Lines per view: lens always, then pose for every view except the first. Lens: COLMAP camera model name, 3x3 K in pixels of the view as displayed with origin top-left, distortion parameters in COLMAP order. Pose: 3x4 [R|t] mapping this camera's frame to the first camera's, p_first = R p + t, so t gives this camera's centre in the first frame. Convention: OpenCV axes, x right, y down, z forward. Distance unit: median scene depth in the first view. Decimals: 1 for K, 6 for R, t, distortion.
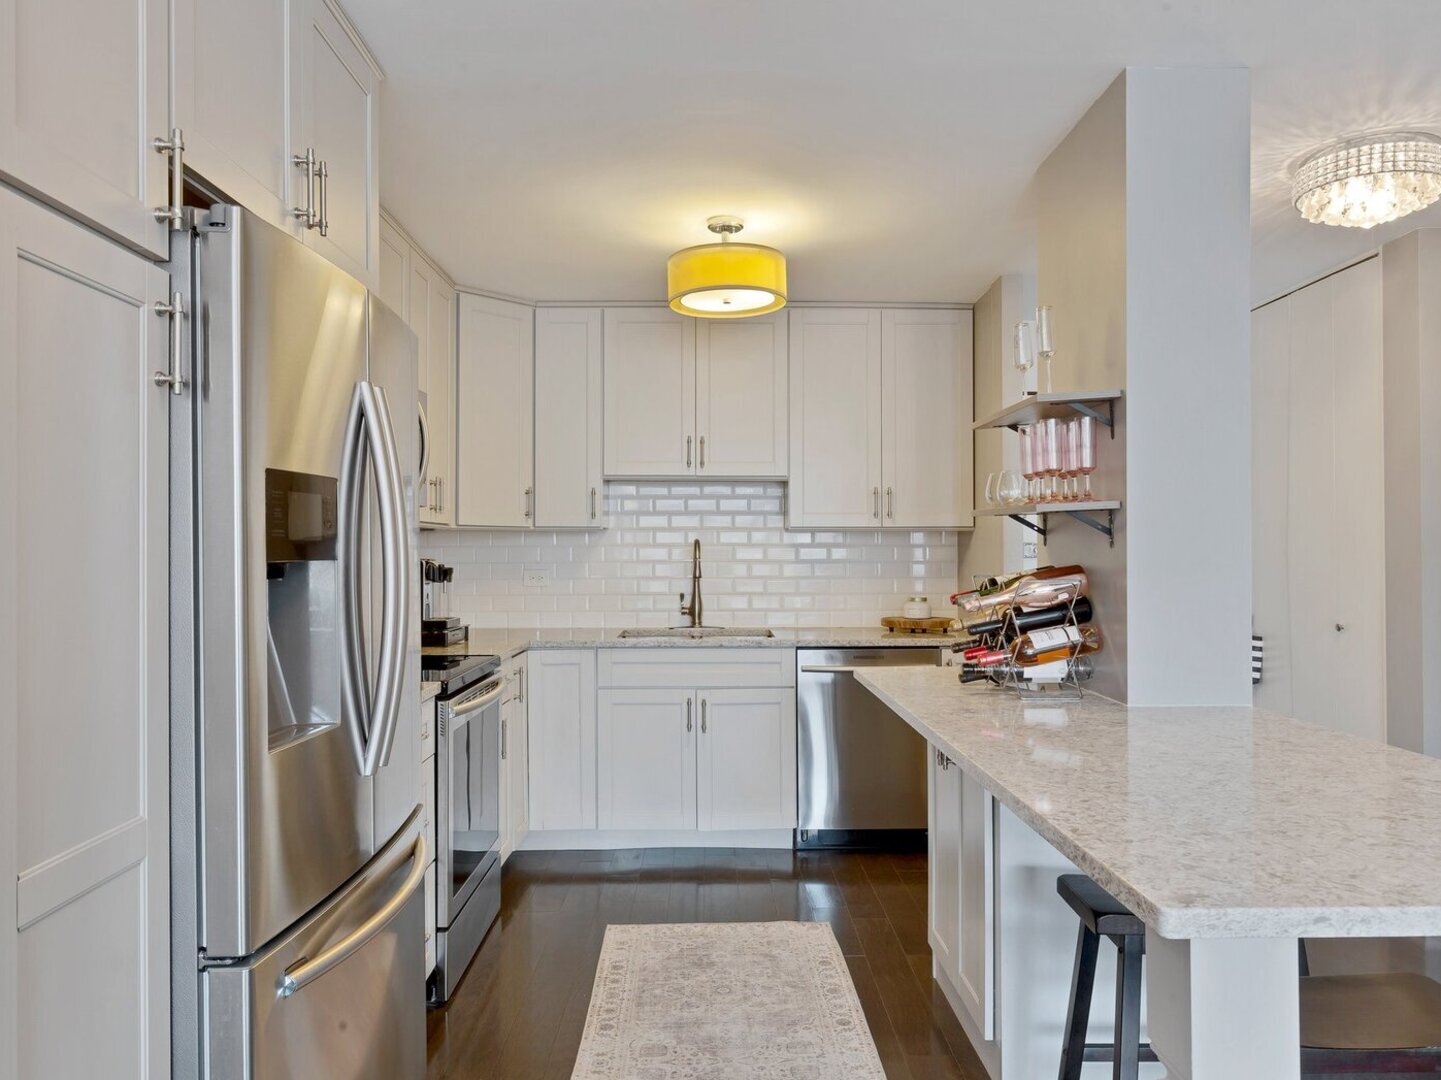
lens RADIAL K [[1008.5, 0, 720.5], [0, 1008.5, 540.0], [0, 0, 1]] dist [0.007287, 0.002328]
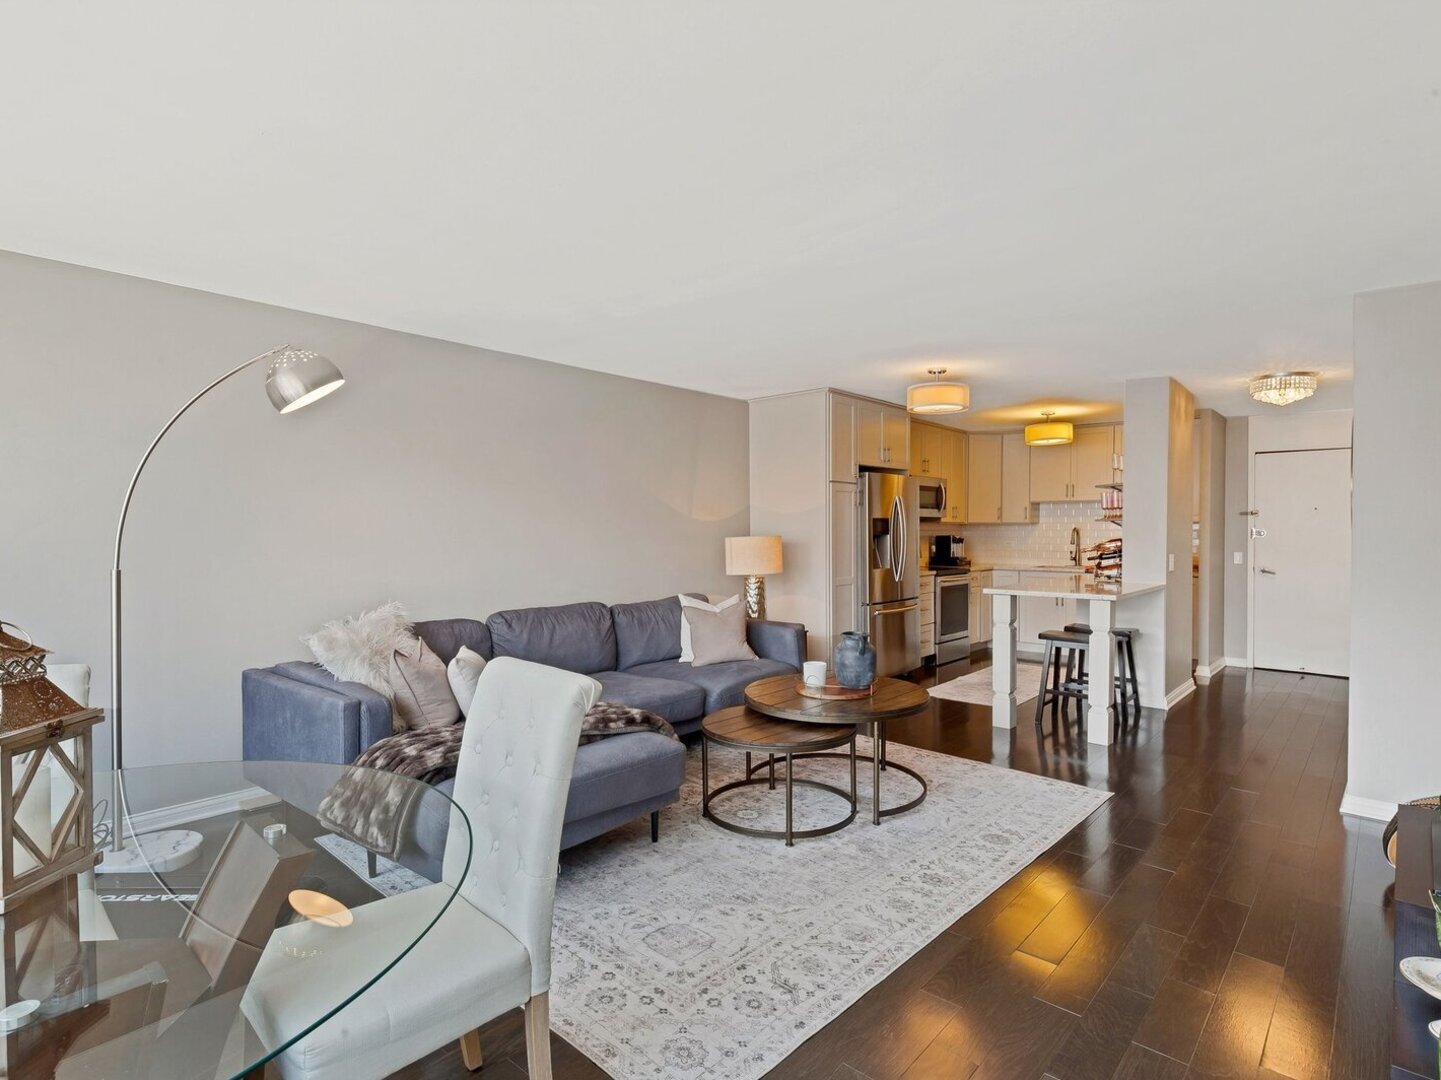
lens RADIAL K [[742.7, 0, 720.5], [0, 742.7, 540.0], [0, 0, 1]] dist [0.000462, 0.000250]
pose [[0.737219, 0.012676, -0.675535, 0.711578], [0.003805, 0.999730, 0.022911, -0.019355], [0.675643, -0.019460, 0.736972, -1.082208]]
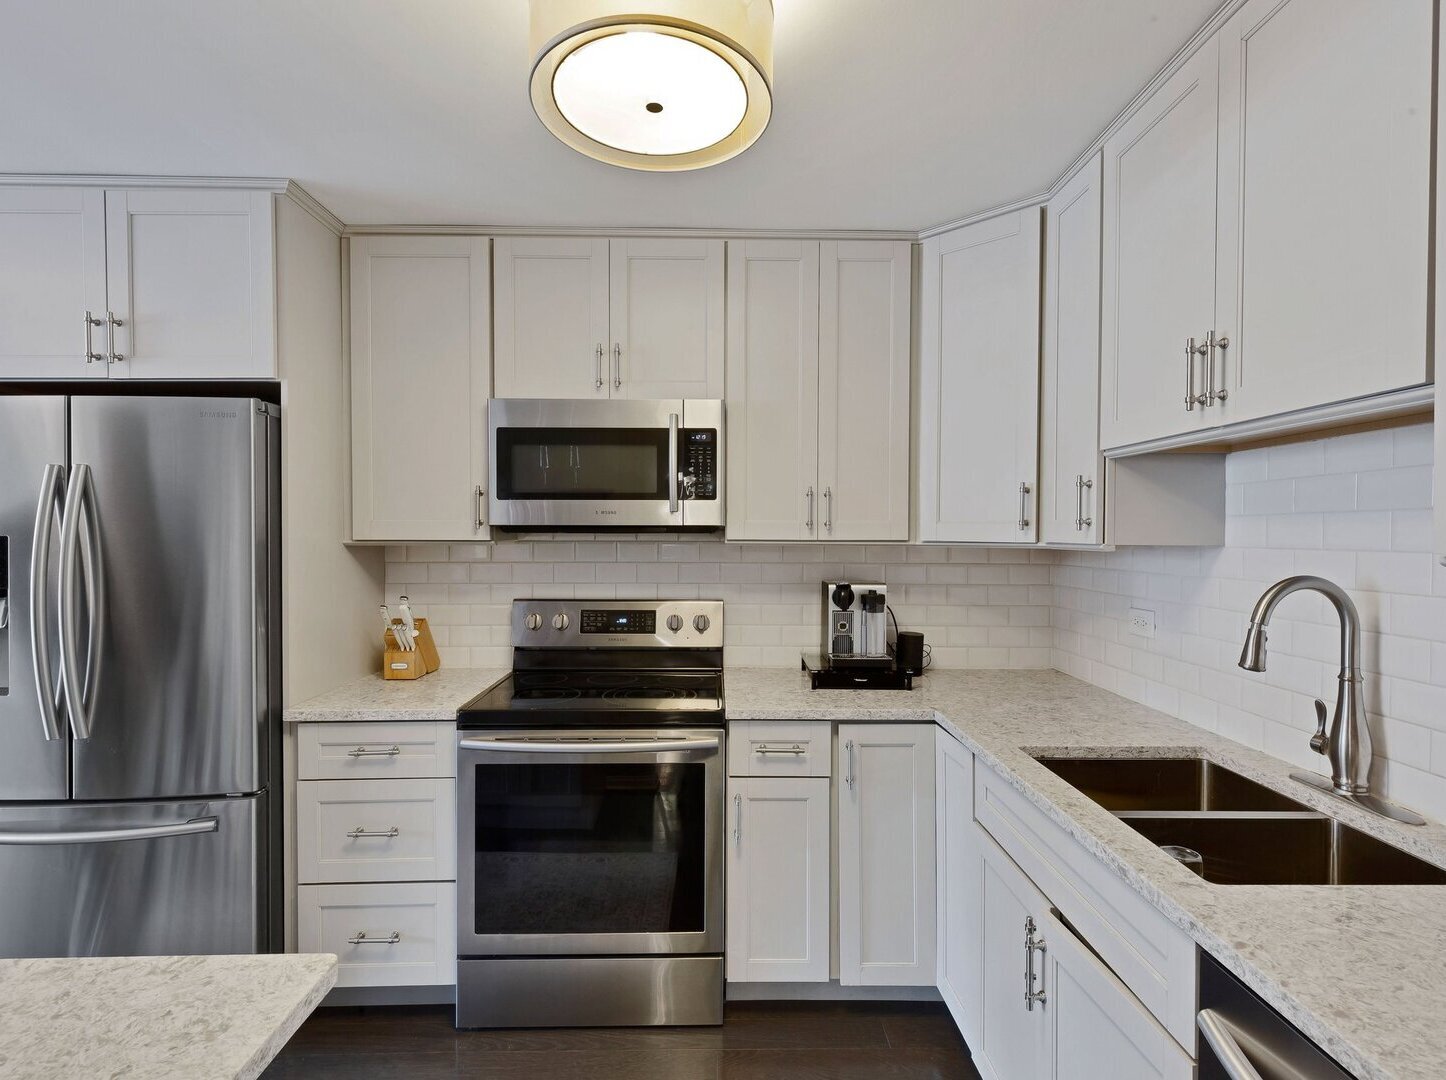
lens RADIAL K [[736.3, 0, 723.3], [0, 736.3, 524.2], [0, 0, 1]] dist [0.000020, 0.000032]
pose [[0.015703, -0.009049, -0.999836, 0.380477], [0.007963, 0.999928, -0.008925, -0.029356], [0.999845, -0.007822, 0.015774, 1.023737]]
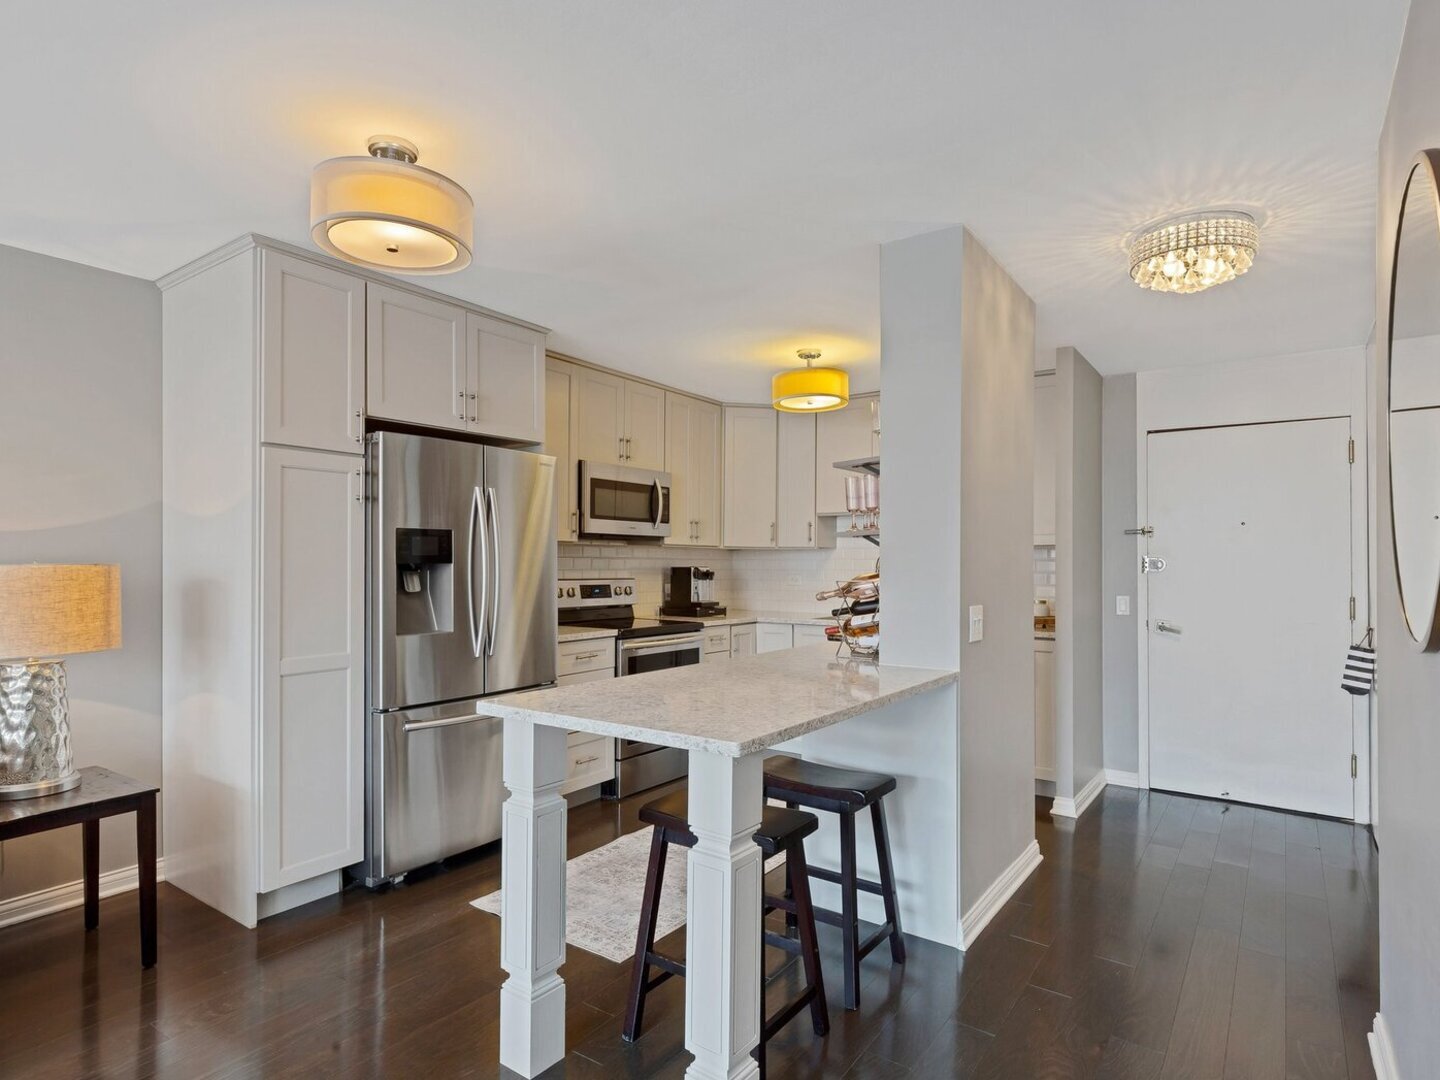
lens RADIAL K [[784.7, 0, 722.0], [0, 784.7, 553.7], [0, 0, 1]] dist [0.022277, -0.000336]
pose [[0.810713, -0.000284, -0.585444, 0.610023], [-0.001037, 0.999998, -0.001921, -0.000213], [0.585443, 0.002164, 0.810710, -0.069452]]
